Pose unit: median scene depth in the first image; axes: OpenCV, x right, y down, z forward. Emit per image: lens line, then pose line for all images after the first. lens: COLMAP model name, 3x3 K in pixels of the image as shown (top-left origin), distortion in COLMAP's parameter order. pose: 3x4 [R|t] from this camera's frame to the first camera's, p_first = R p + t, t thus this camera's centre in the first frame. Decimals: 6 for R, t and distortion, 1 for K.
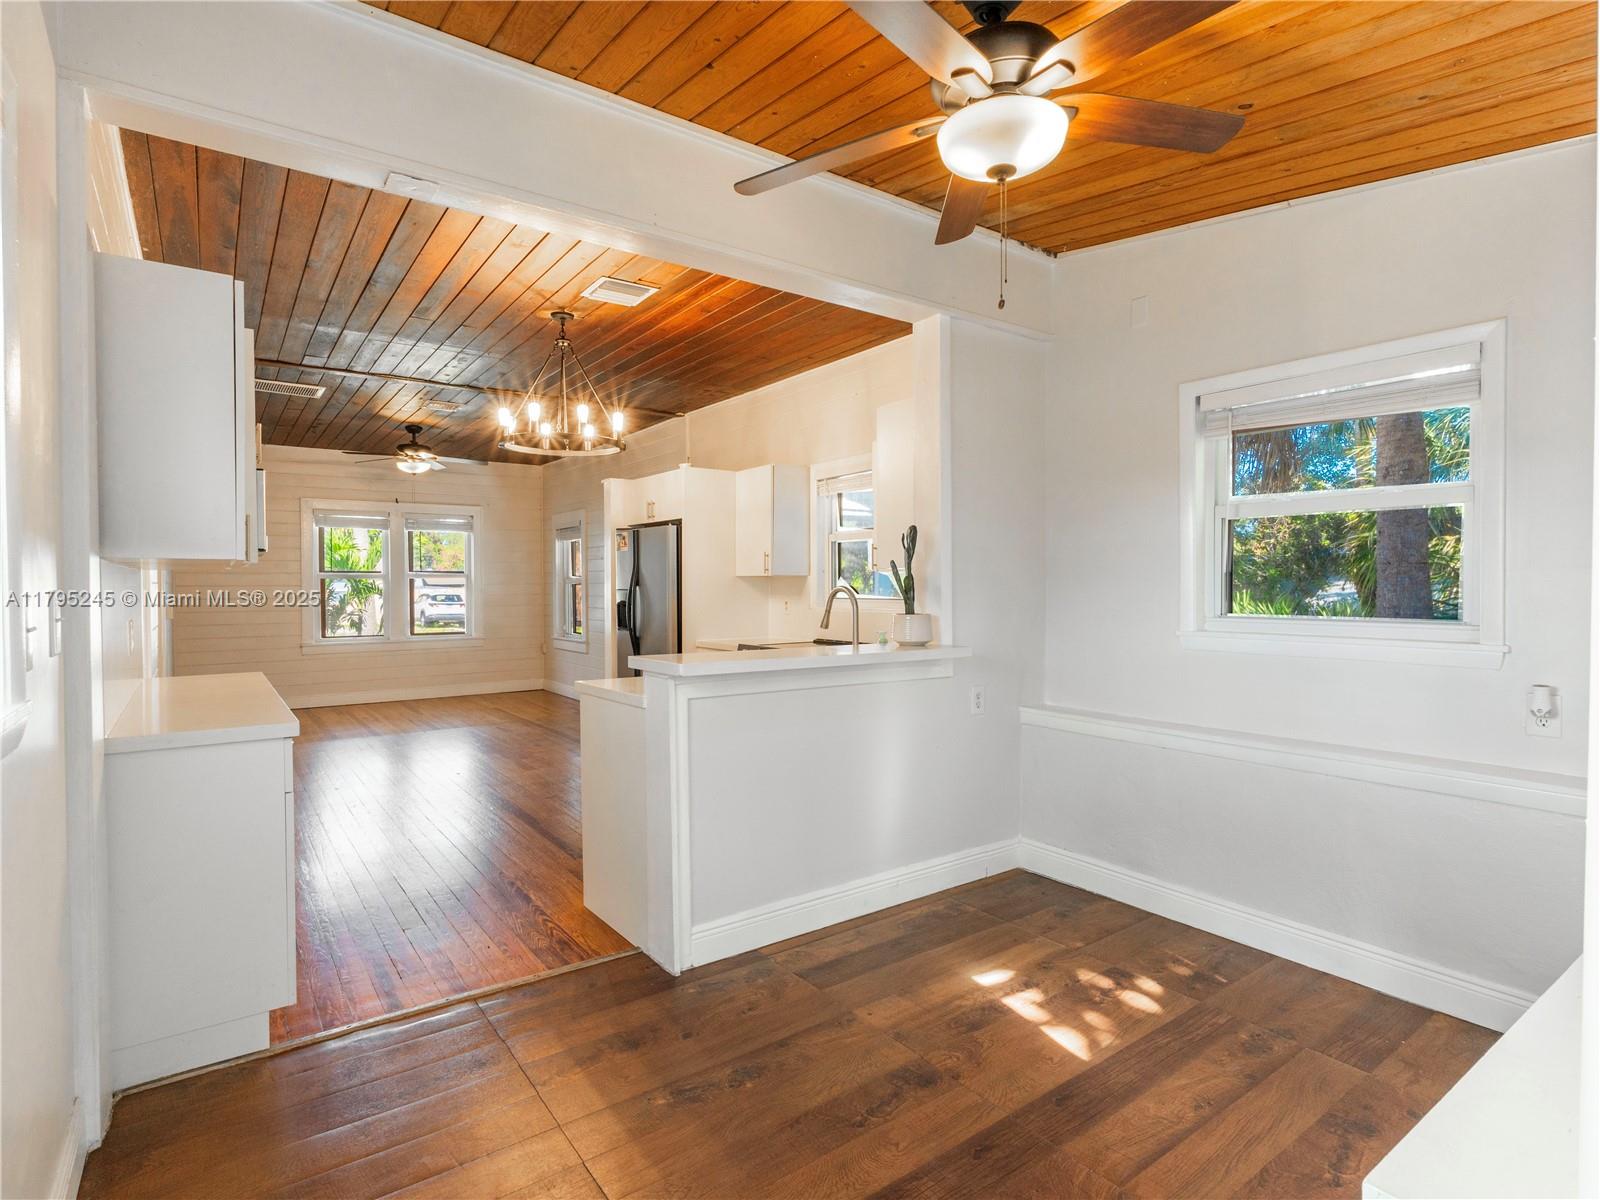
lens RADIAL K [[829.5, 0, 800.0], [0, 829.5, 600.0], [0, 0, 1]] dist [-0.007869, 0.001270]
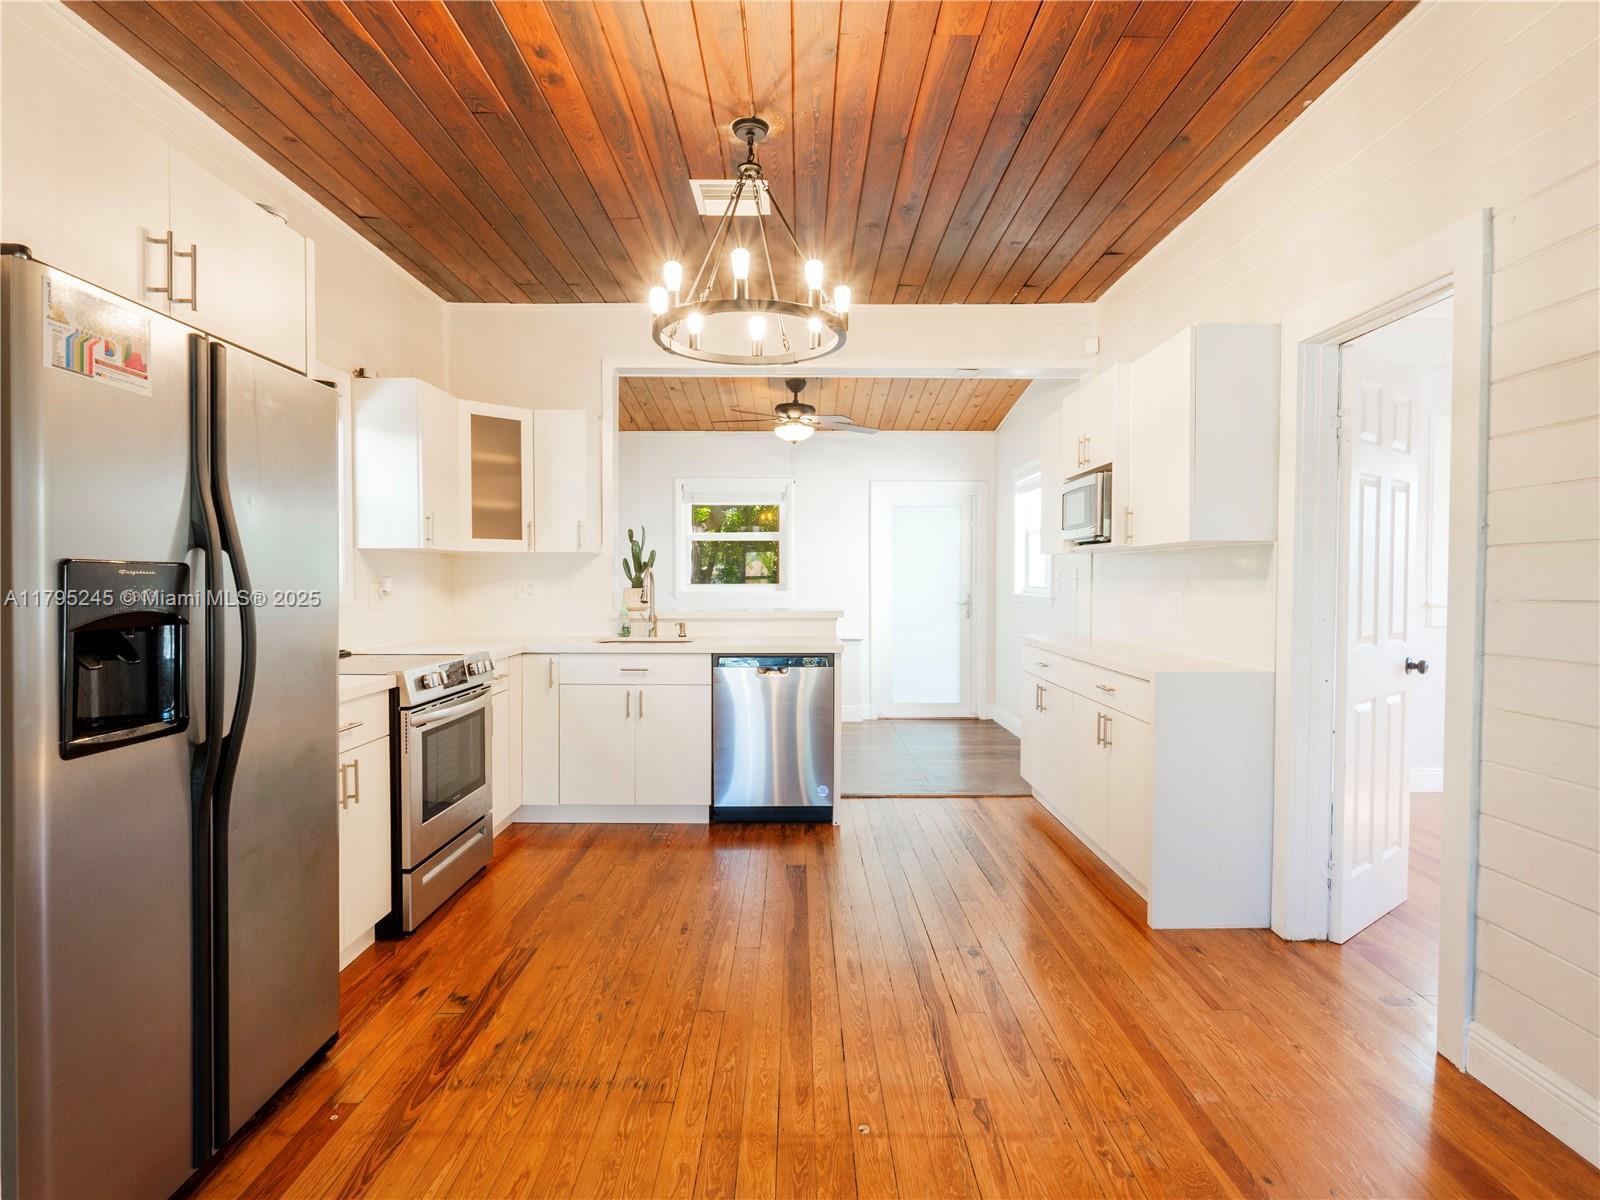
lens RADIAL K [[829.5, 0, 800.0], [0, 829.5, 600.0], [0, 0, 1]] dist [-0.007869, 0.001270]
pose [[-0.812817, -0.012446, 0.582386, -0.538453], [0.013396, 0.999108, 0.040048, -0.009358], [-0.582364, 0.040354, -0.811926, 1.176532]]
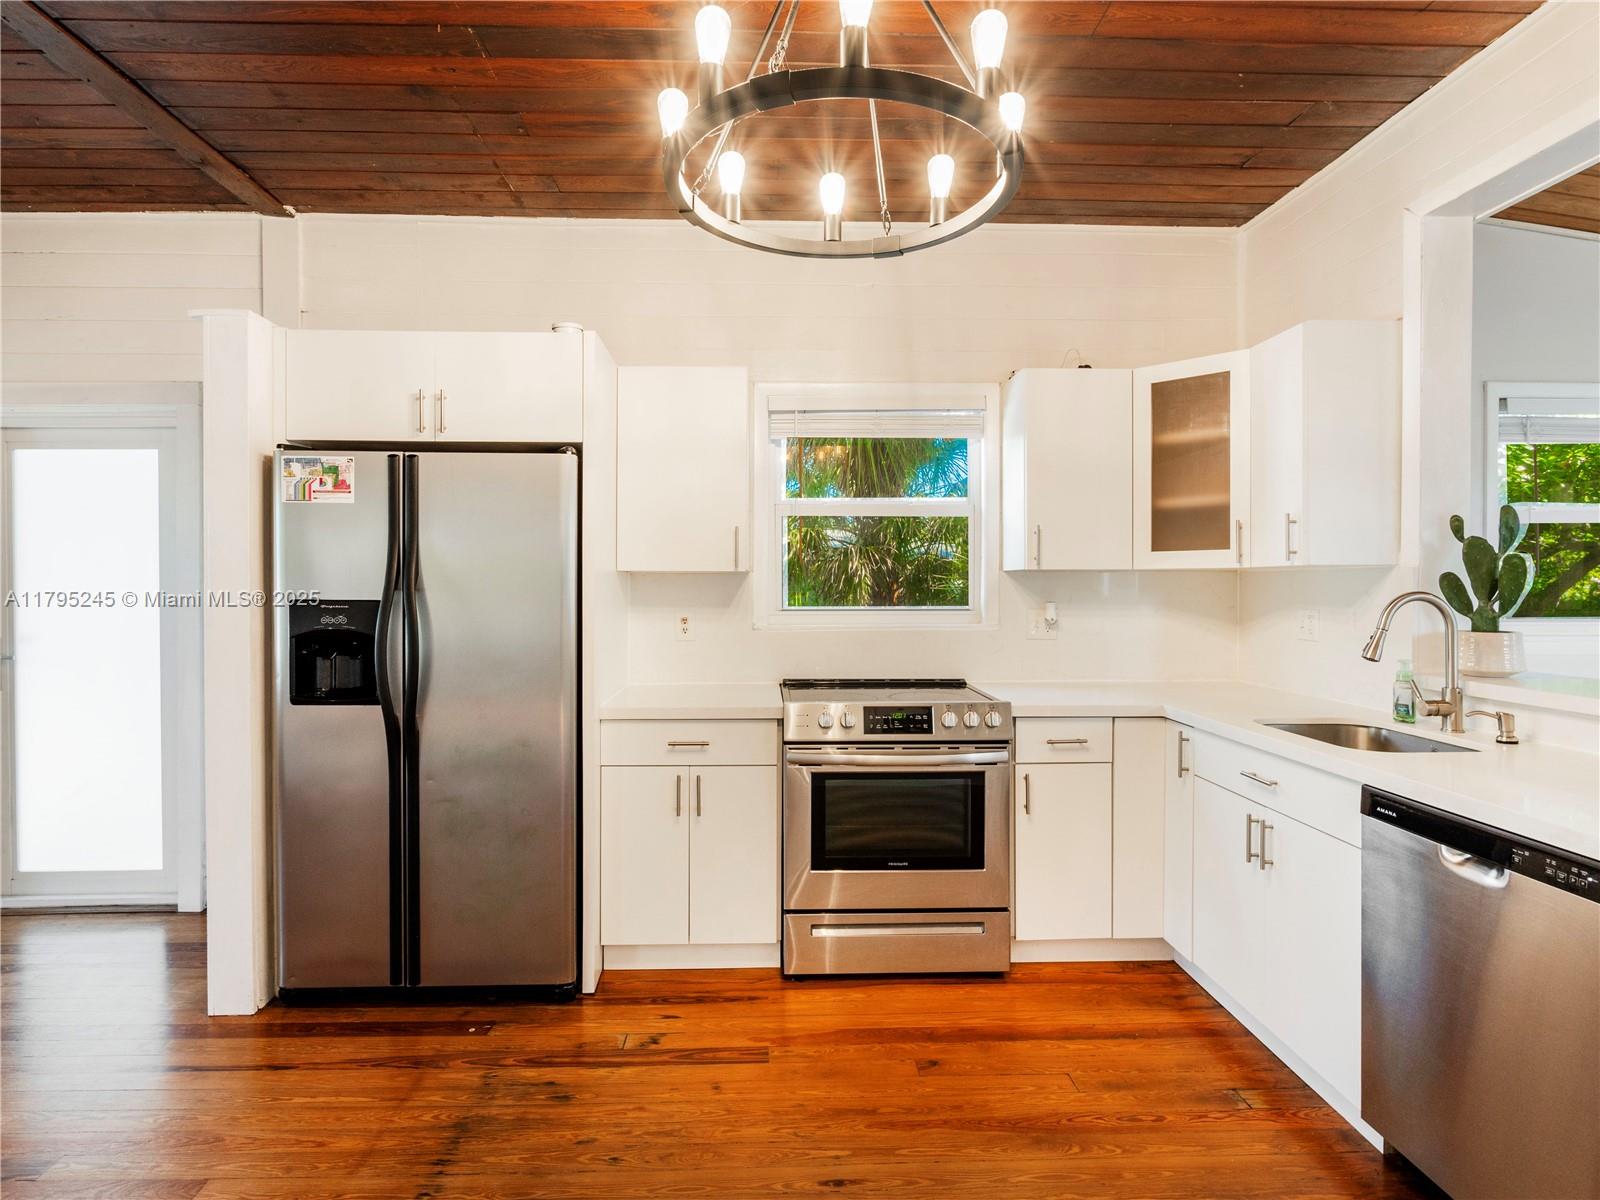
lens RADIAL K [[837.0, 0, 791.6], [0, 837.0, 591.1], [0, 0, 1]] dist [-0.007972, 0.000480]
pose [[0.556967, -0.005344, 0.830518, -0.461189], [0.013850, 0.999900, -0.002854, -0.013874], [-0.830419, 0.013092, 0.556985, 0.650788]]
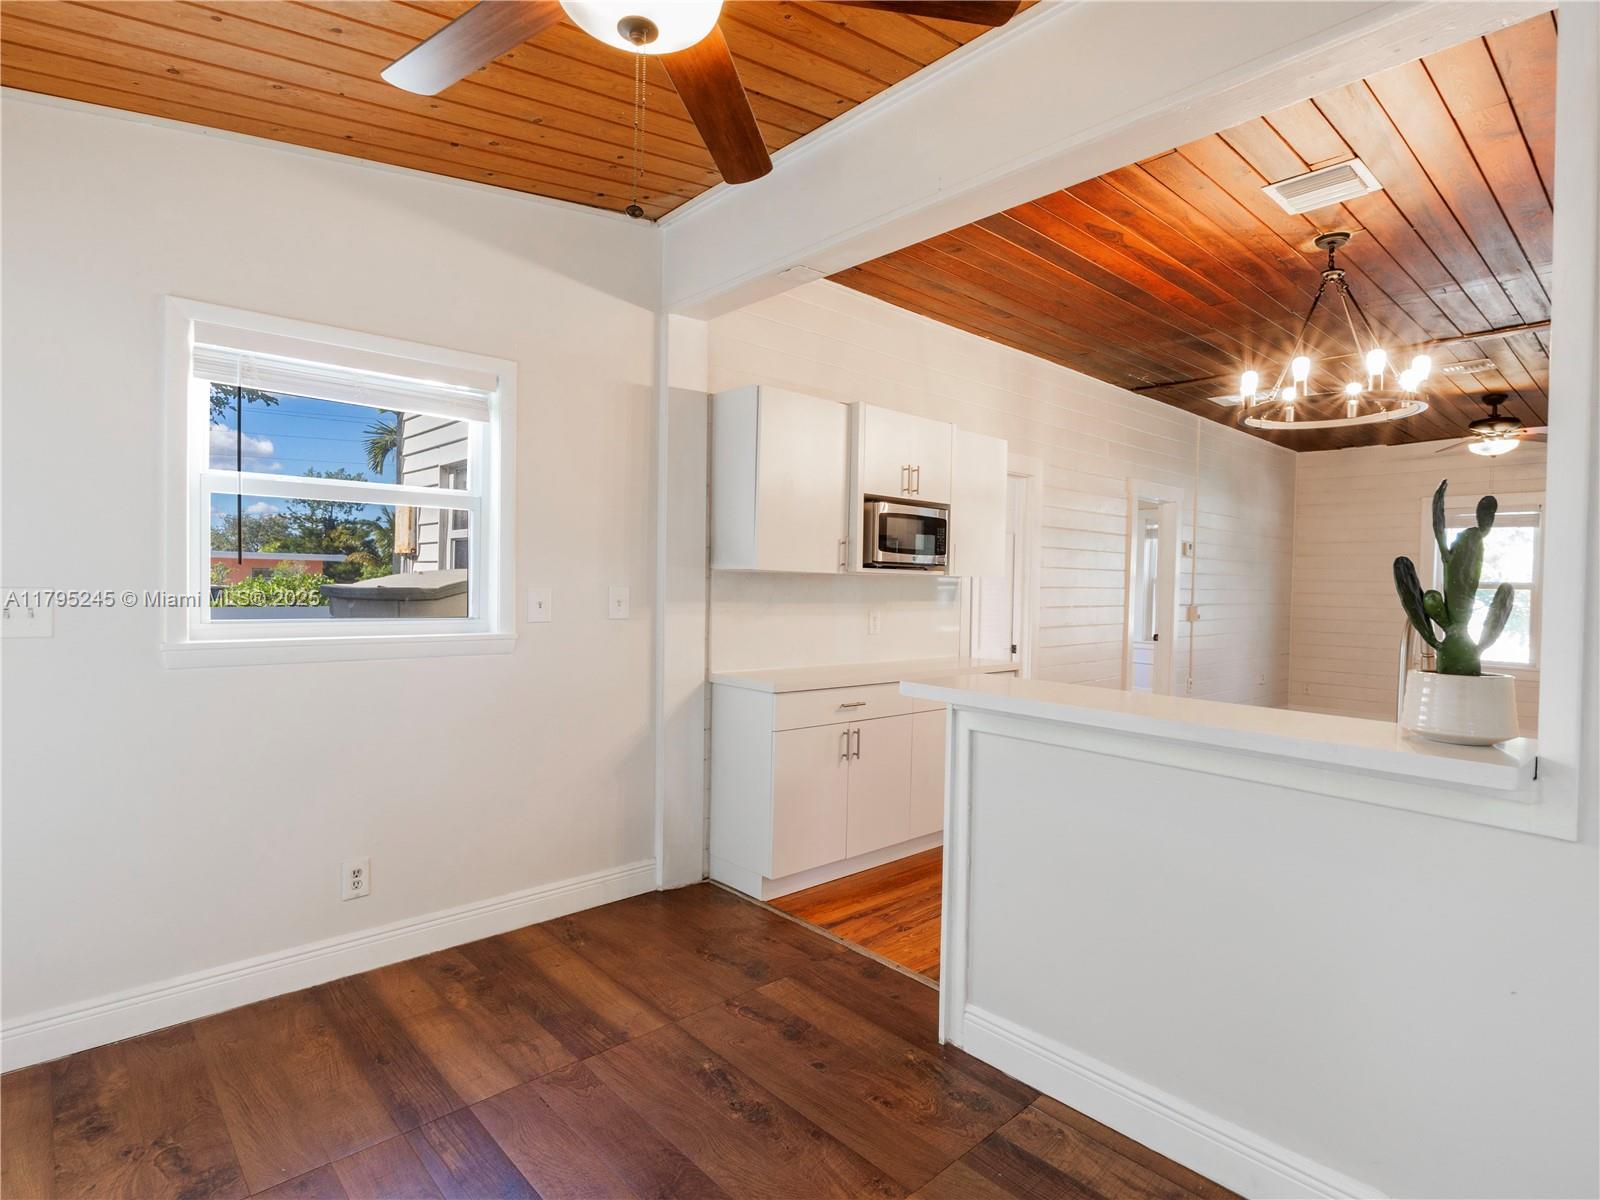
lens RADIAL K [[829.5, 0, 800.0], [0, 829.5, 600.0], [0, 0, 1]] dist [-0.007869, 0.001270]
pose [[0.111082, 0.028241, -0.993410, 0.327406], [-0.037527, 0.999002, 0.024204, -0.013299], [0.993103, 0.034591, 0.112031, 0.351964]]
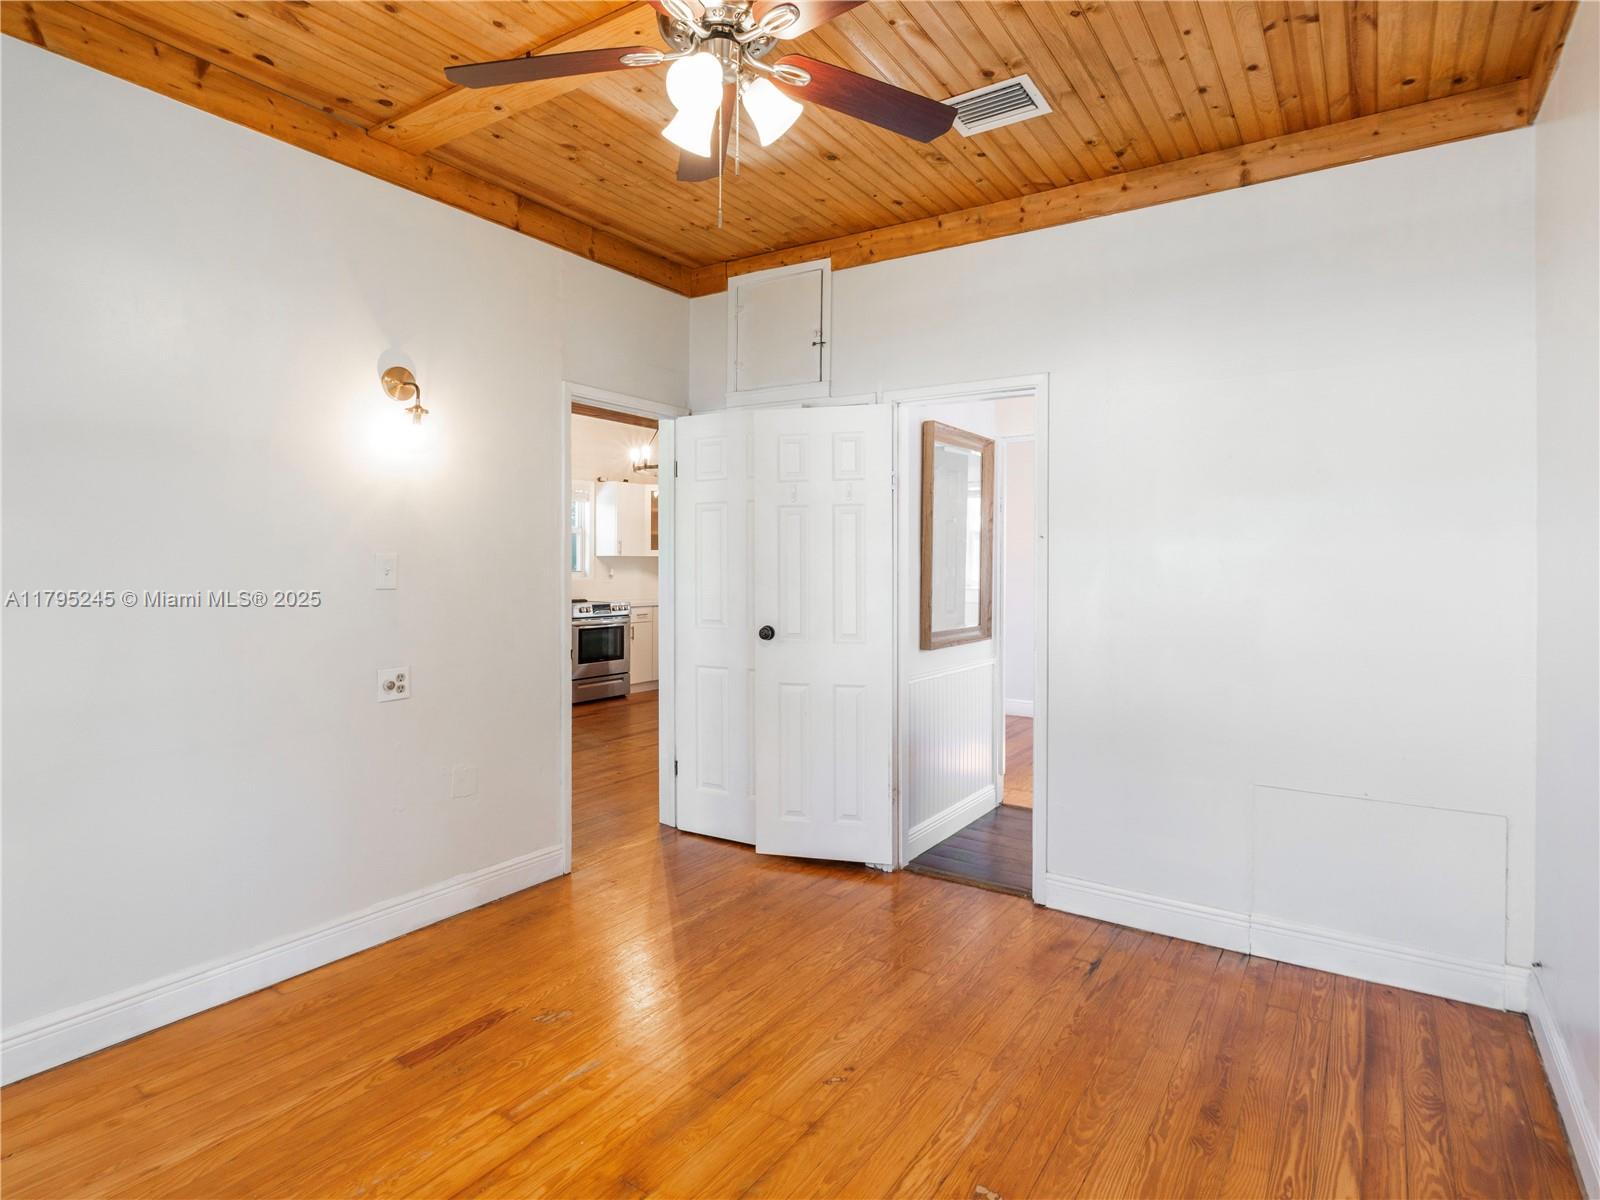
lens RADIAL K [[866.1, 0, 799.5], [0, 866.1, 587.3], [0, 0, 1]] dist [-0.004603, 0.000099]
pose [[-0.352190, -0.026408, 0.935556, -1.460132], [0.013529, 0.999354, 0.033302, -0.018373], [-0.935831, 0.024385, -0.351606, 1.061317]]
